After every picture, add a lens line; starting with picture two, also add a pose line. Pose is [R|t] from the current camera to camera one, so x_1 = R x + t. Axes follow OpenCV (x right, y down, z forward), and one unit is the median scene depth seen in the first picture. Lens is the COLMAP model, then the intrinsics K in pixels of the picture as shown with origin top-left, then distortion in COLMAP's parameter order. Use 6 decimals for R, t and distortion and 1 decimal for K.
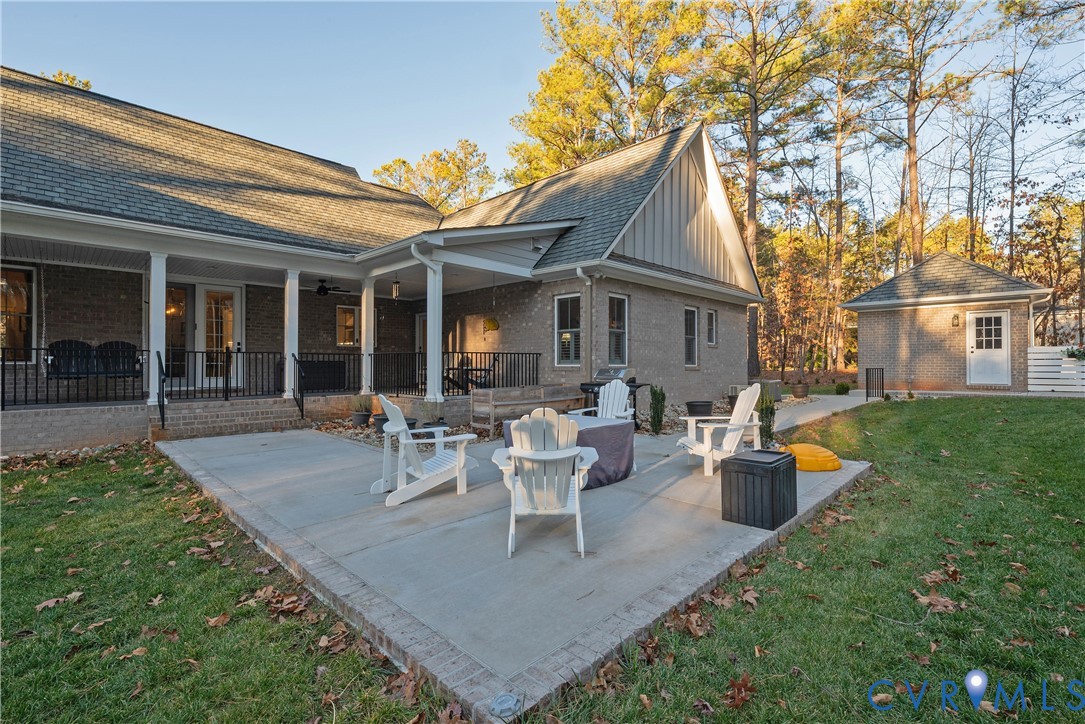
lens RADIAL K [[499.9, 0, 542.5], [0, 499.9, 362.0], [0, 0, 1]] dist [-0.001026, -0.000249]
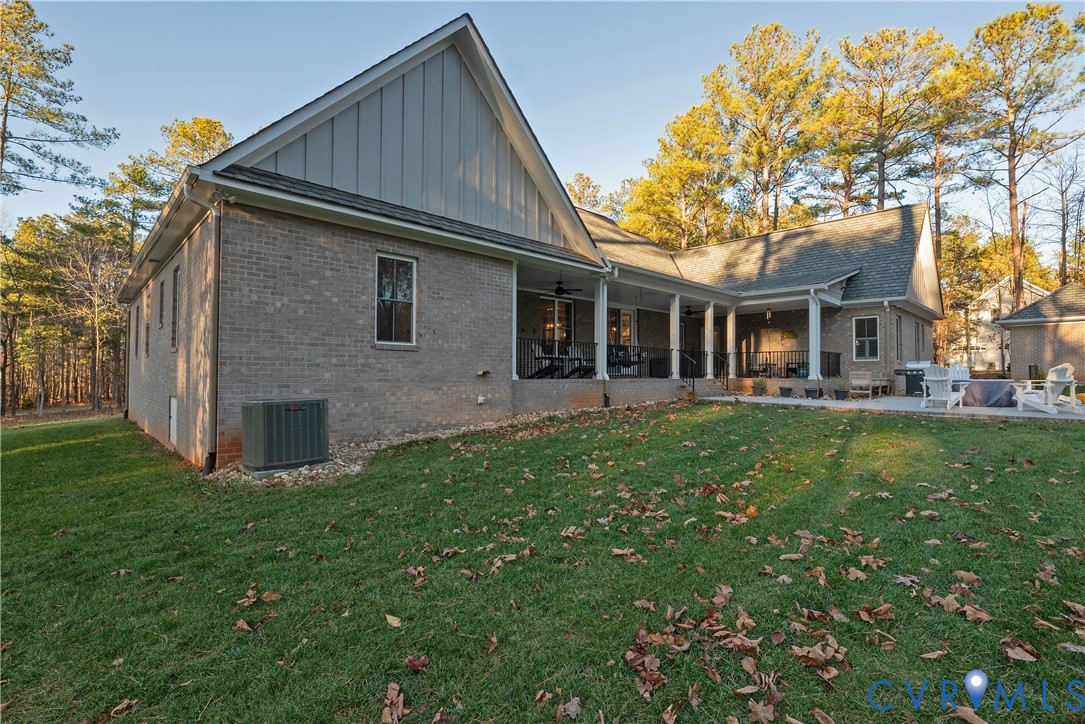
lens RADIAL K [[499.9, 0, 542.5], [0, 499.9, 362.0], [0, 0, 1]] dist [-0.001026, -0.000249]
pose [[0.999593, 0.003540, -0.028304, -0.647377], [-0.004119, 0.999783, -0.020429, 0.033246], [0.028225, 0.020538, 0.999391, -0.437497]]
